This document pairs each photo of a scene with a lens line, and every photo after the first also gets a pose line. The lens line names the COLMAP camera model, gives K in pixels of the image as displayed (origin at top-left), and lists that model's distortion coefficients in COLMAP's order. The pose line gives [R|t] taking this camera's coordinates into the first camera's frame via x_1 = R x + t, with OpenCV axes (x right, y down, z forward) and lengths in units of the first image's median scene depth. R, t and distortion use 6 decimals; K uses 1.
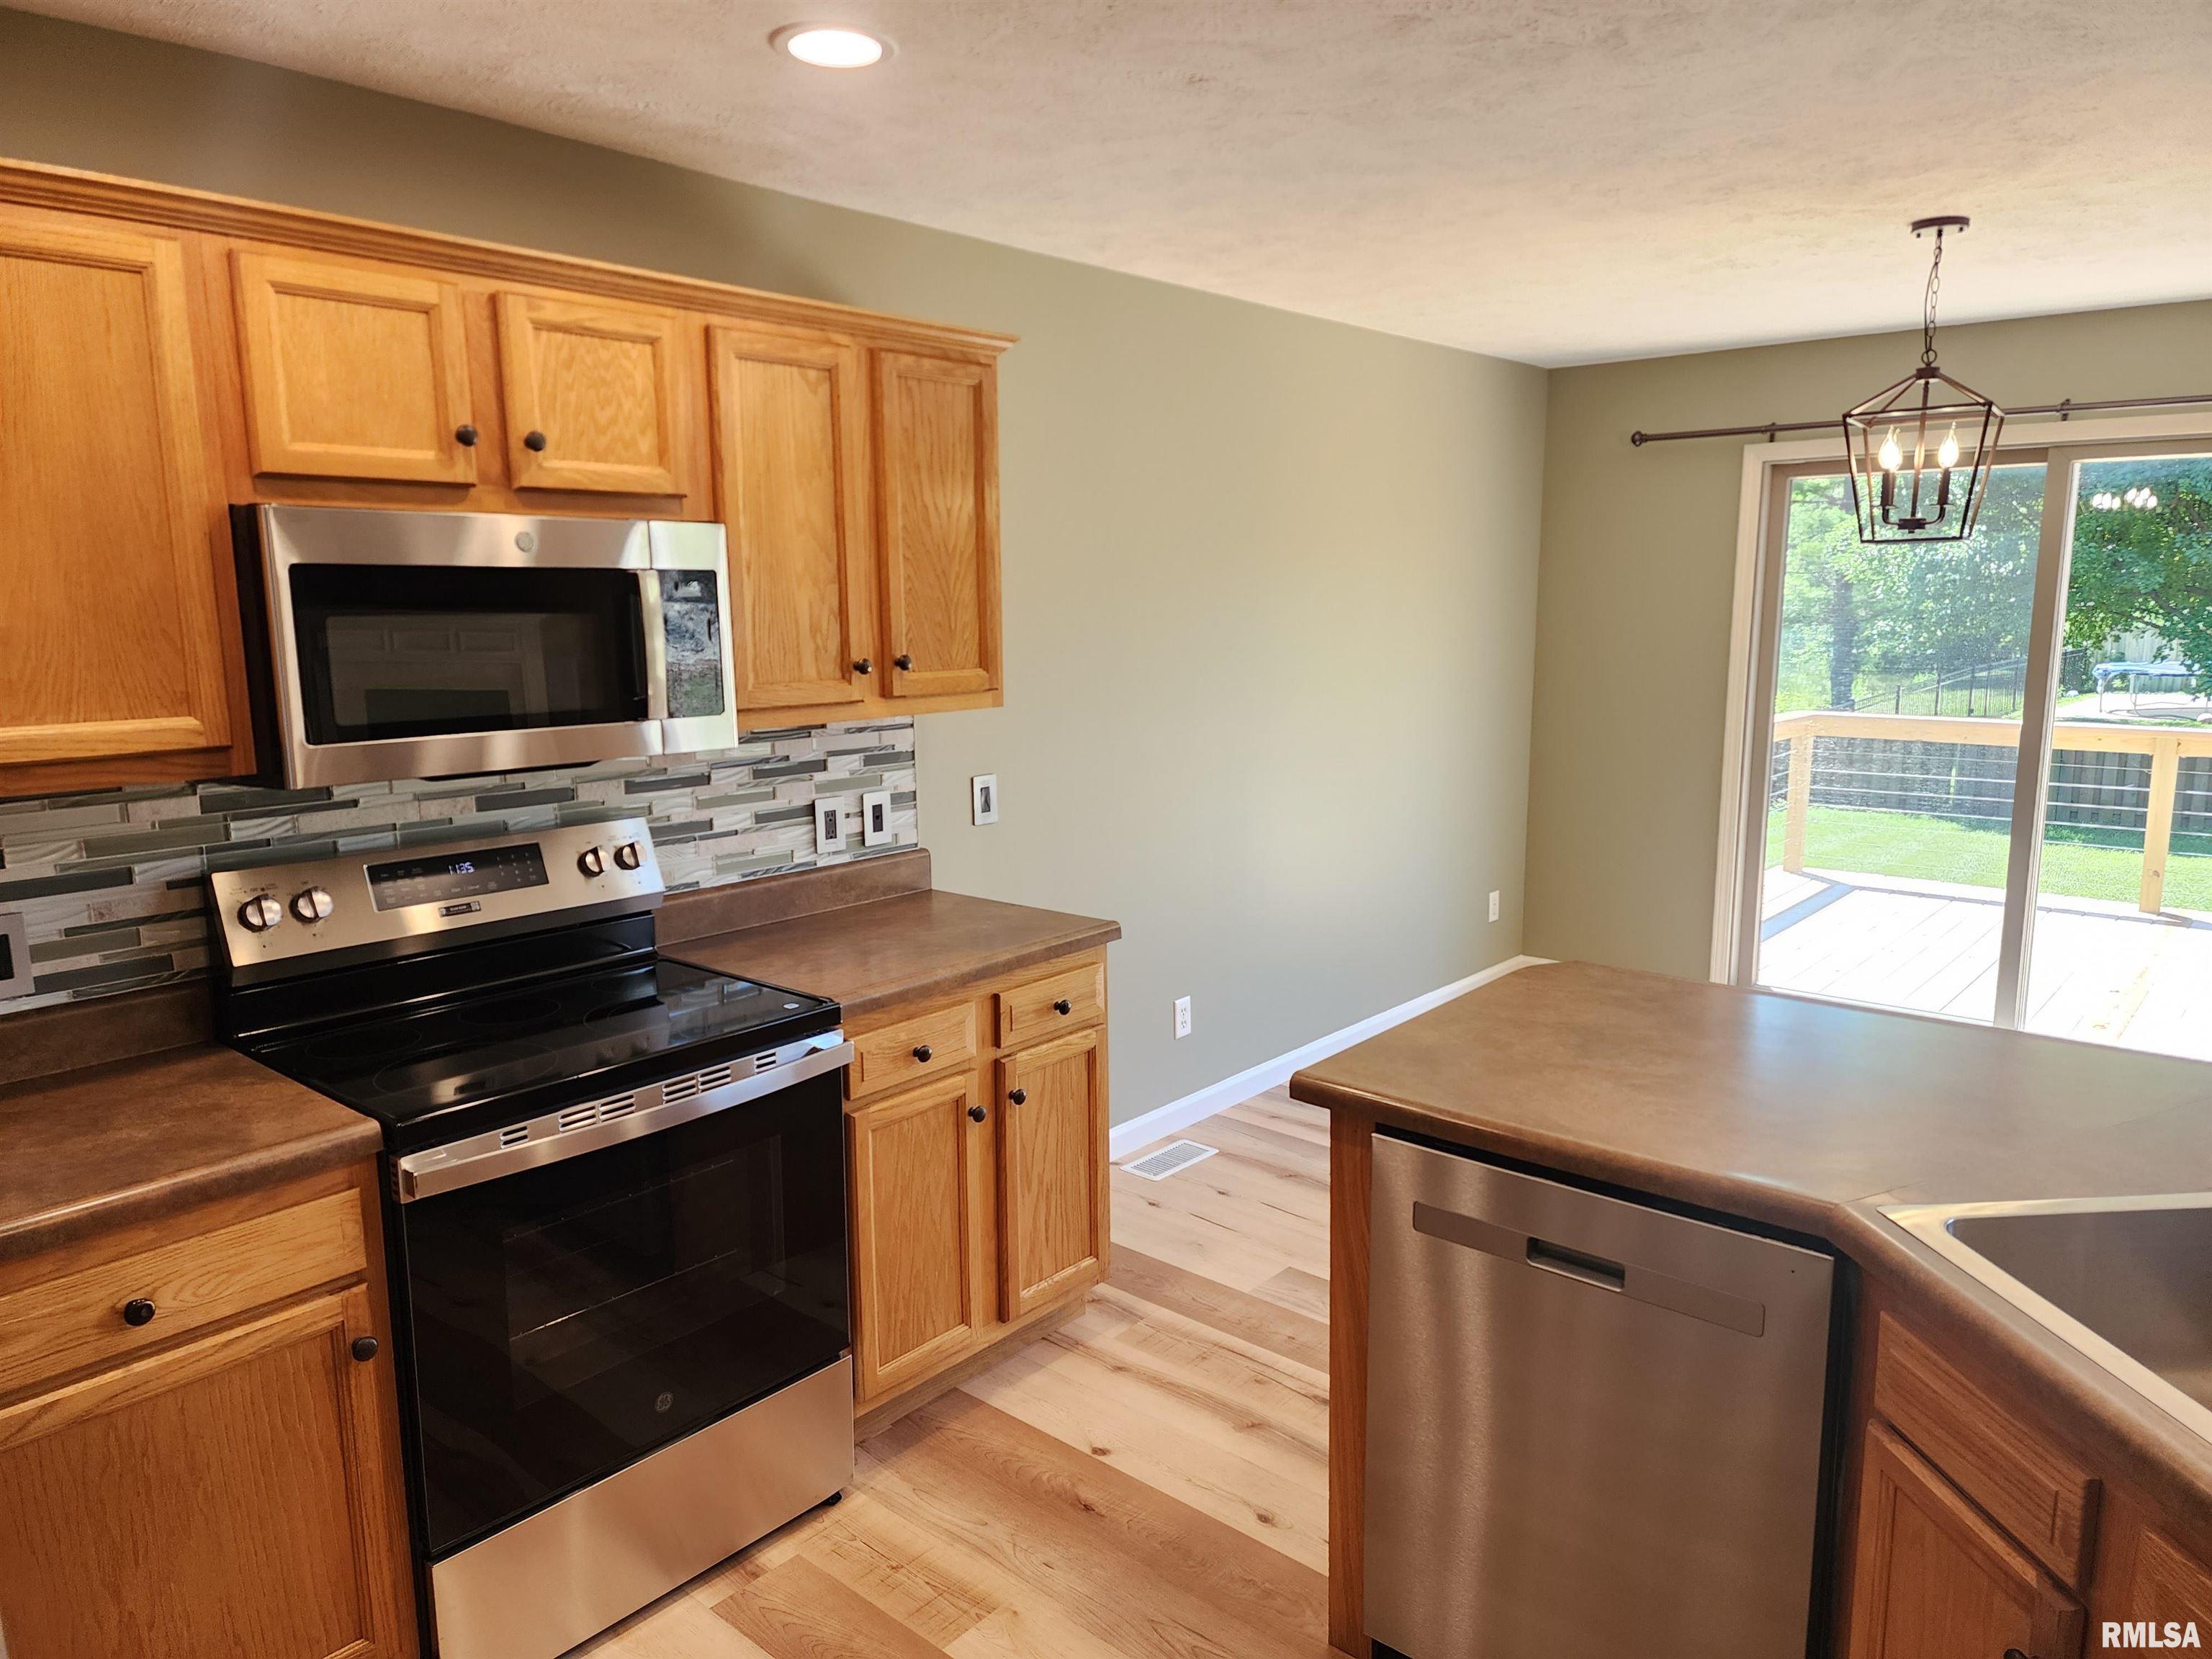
lens RADIAL K [[1463.3, 0, 1098.6], [0, 1463.3, 836.2], [0, 0, 1]] dist [0.099448, -0.102278]
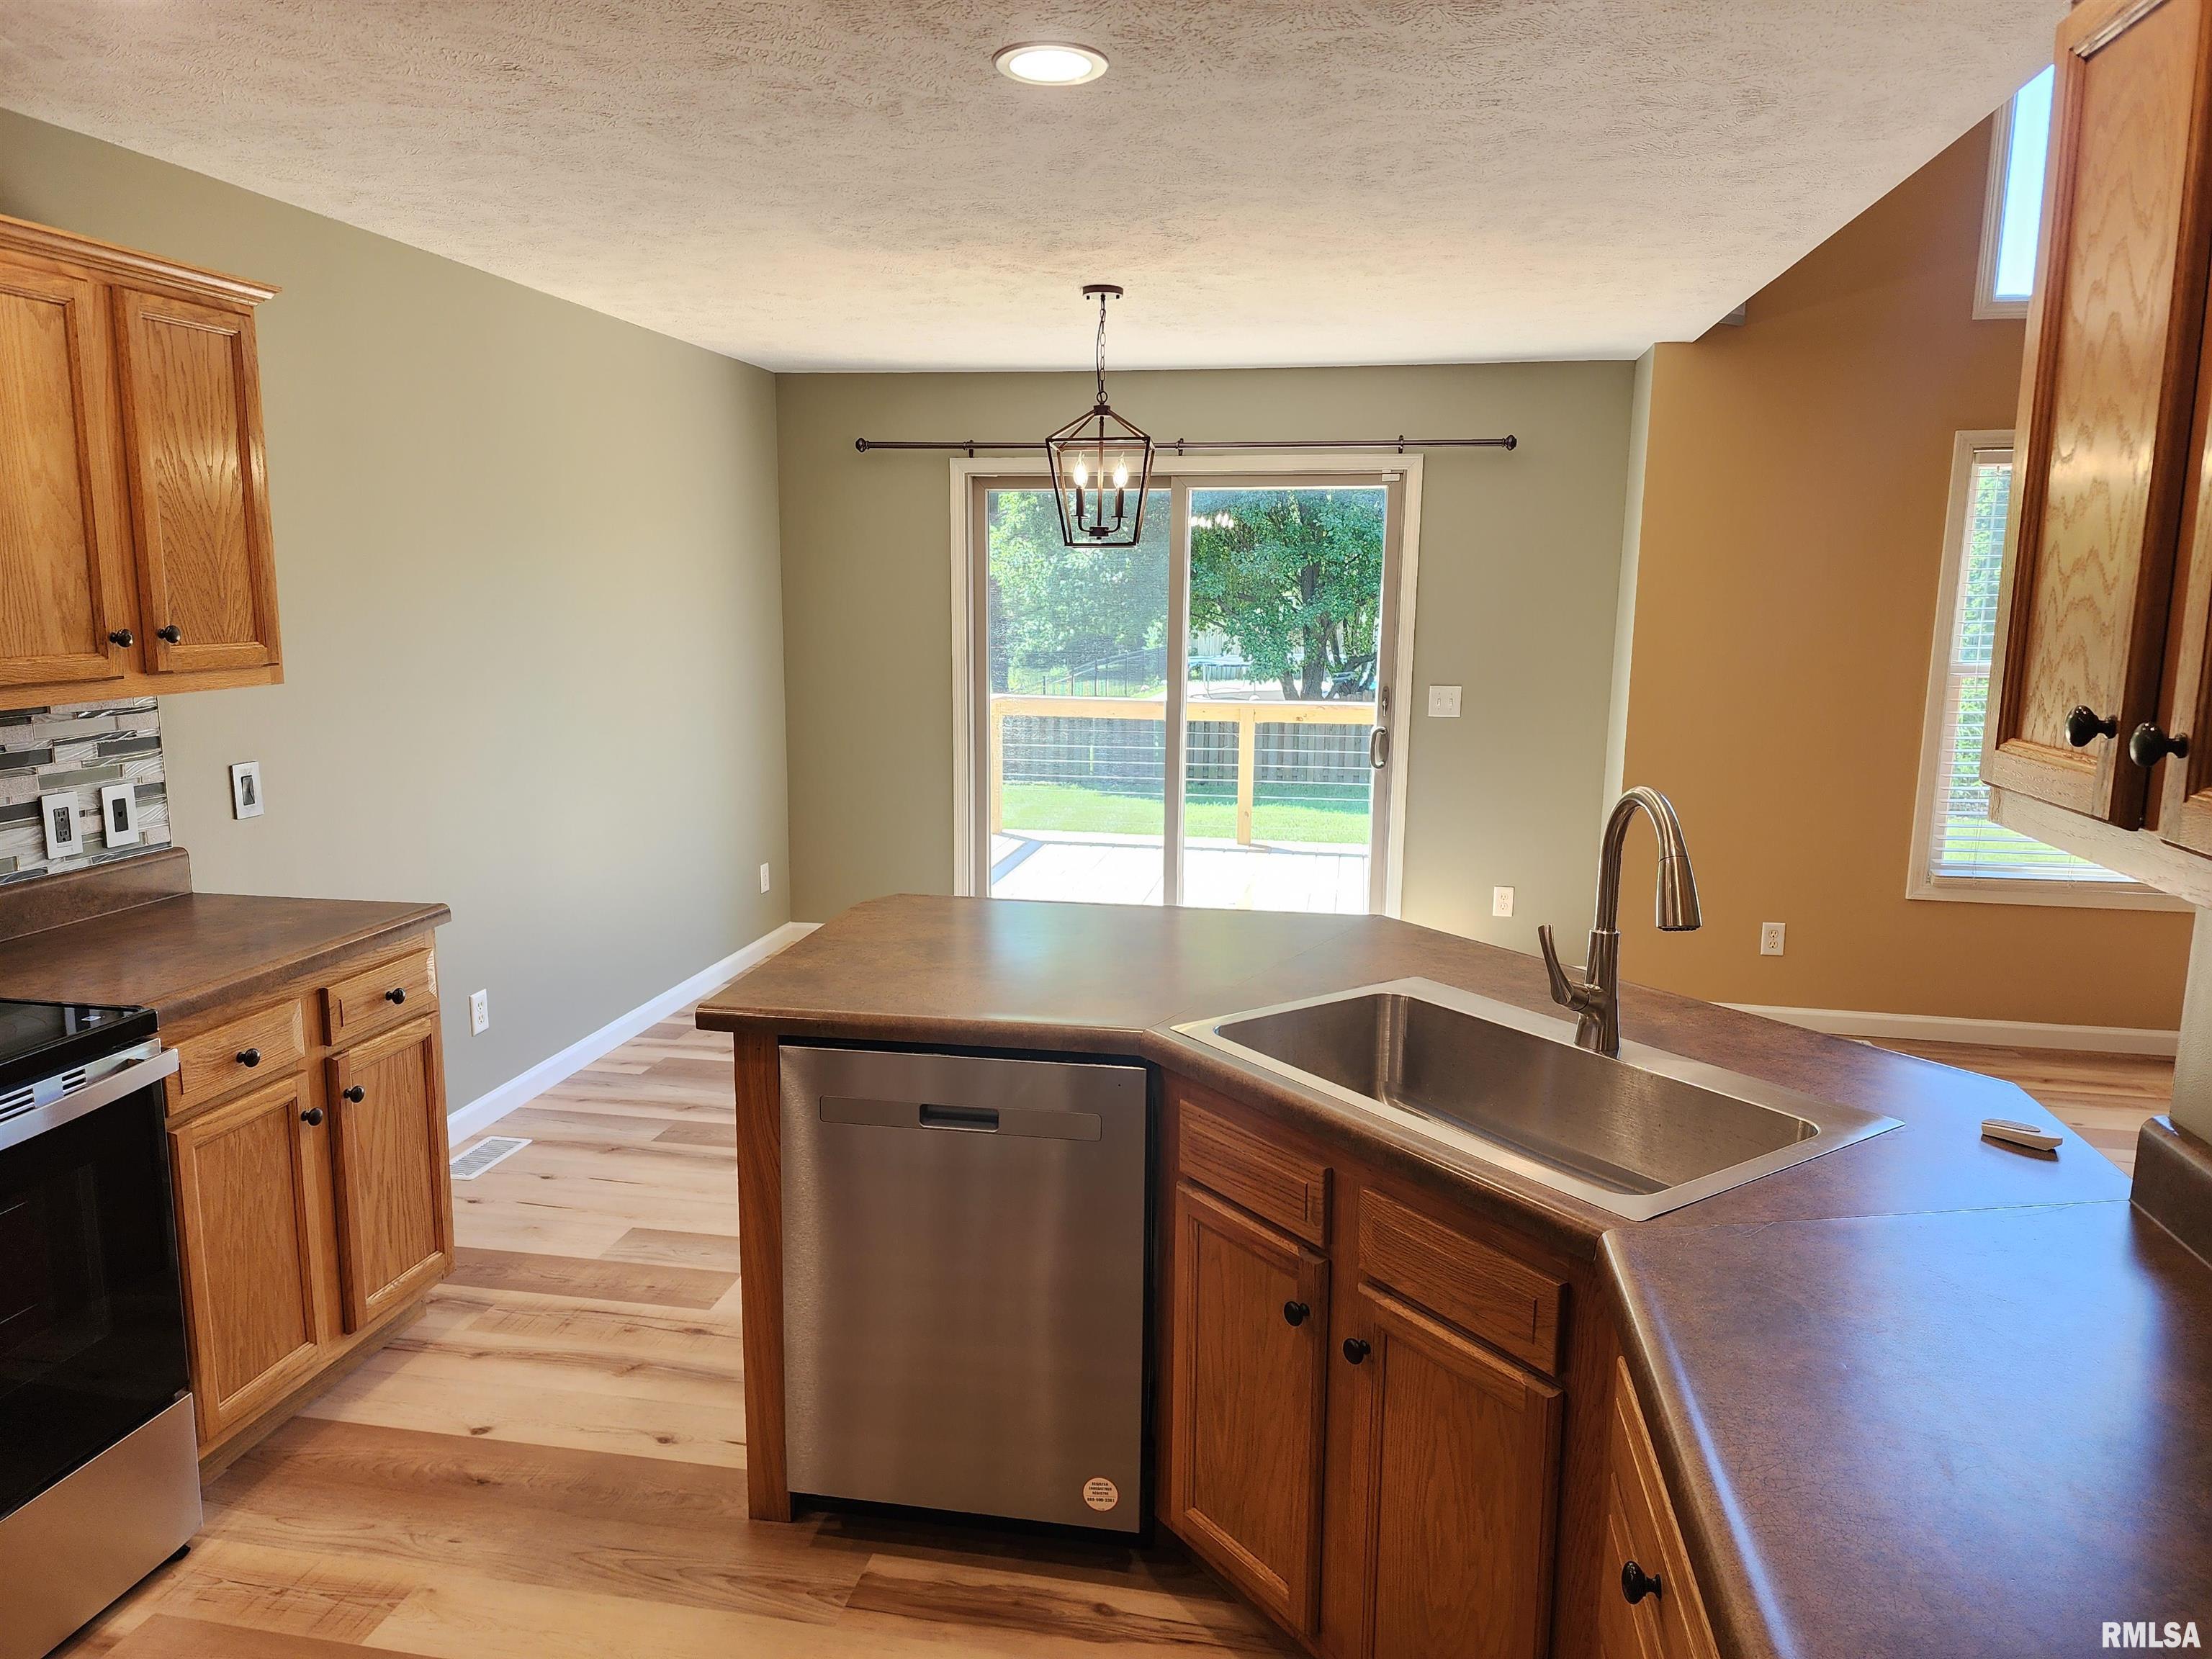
lens RADIAL K [[1474.1, 0, 1090.4], [0, 1474.1, 834.7], [0, 0, 1]] dist [0.093984, -0.094757]
pose [[0.863804, -0.067656, 0.499264, -0.108362], [0.066881, 0.997571, 0.019467, 0.022059], [-0.499369, 0.016576, 0.866231, -0.071999]]
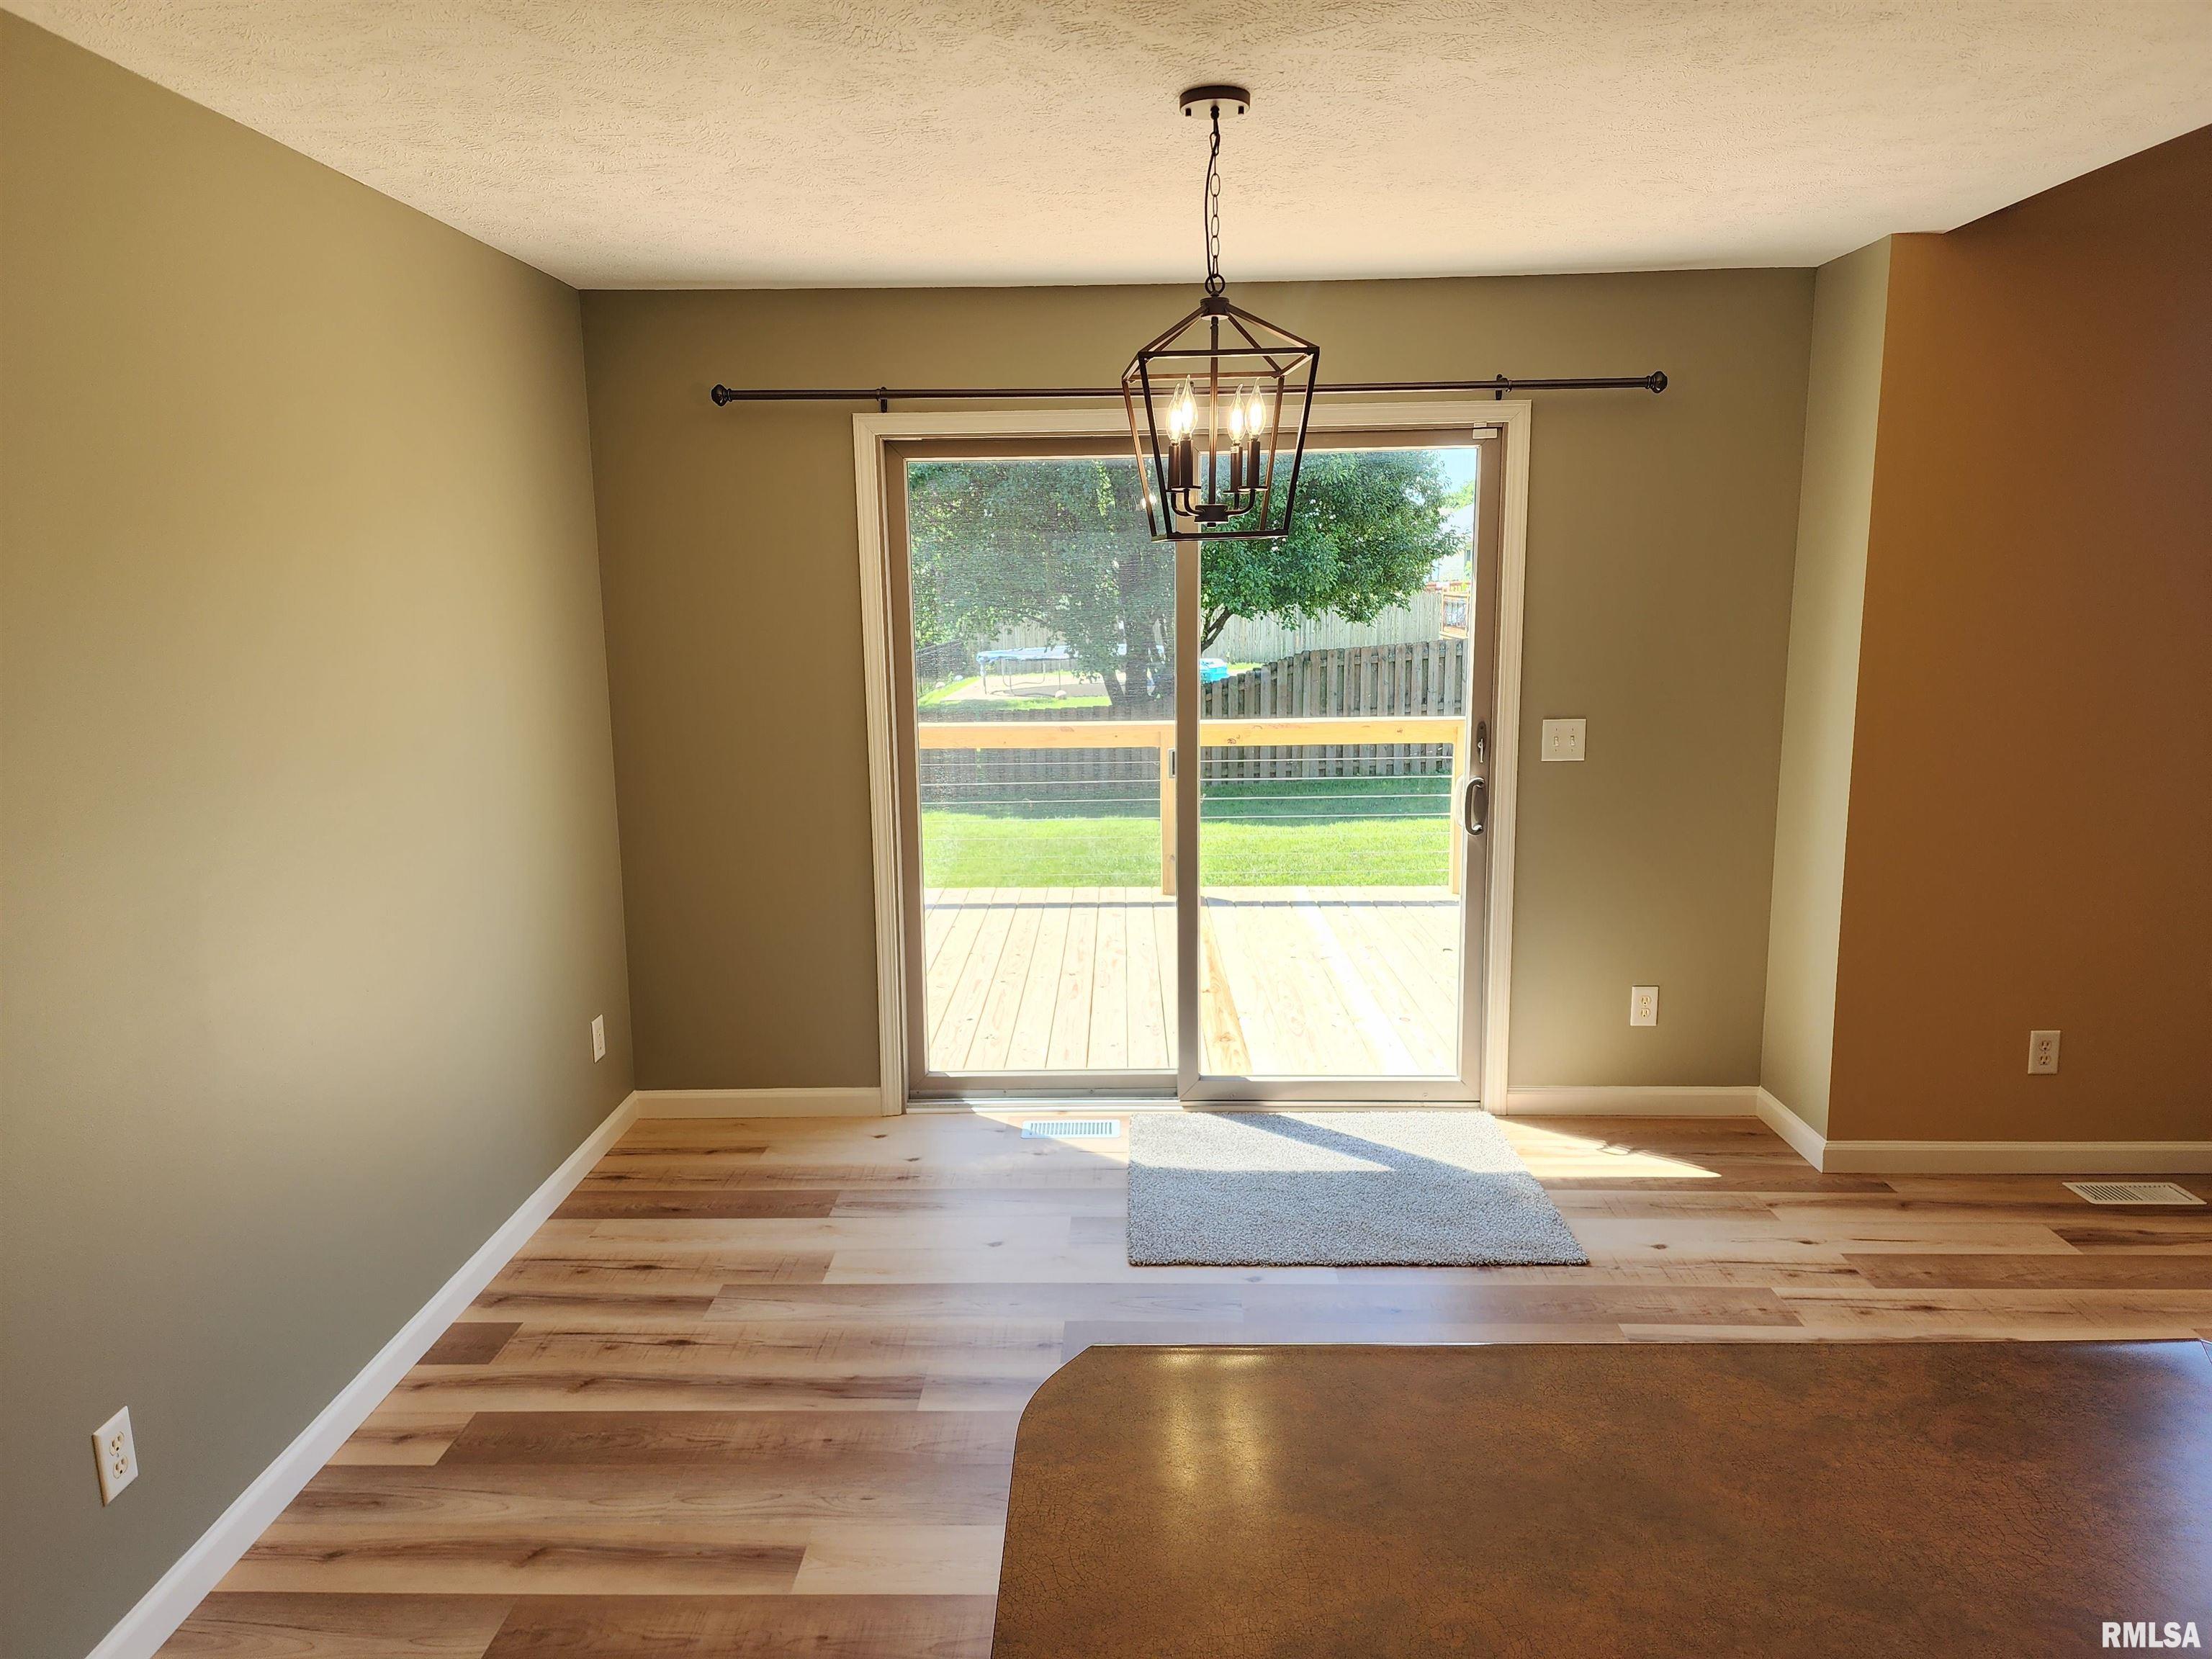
lens RADIAL K [[1480.3, 0, 1099.7], [0, 1480.3, 825.8], [0, 0, 1]] dist [0.079437, -0.078044]
pose [[0.769241, -0.111129, 0.629220, 0.021017], [0.114830, 0.992770, 0.034954, -0.096505], [-0.628556, 0.045365, 0.776440, 0.522305]]
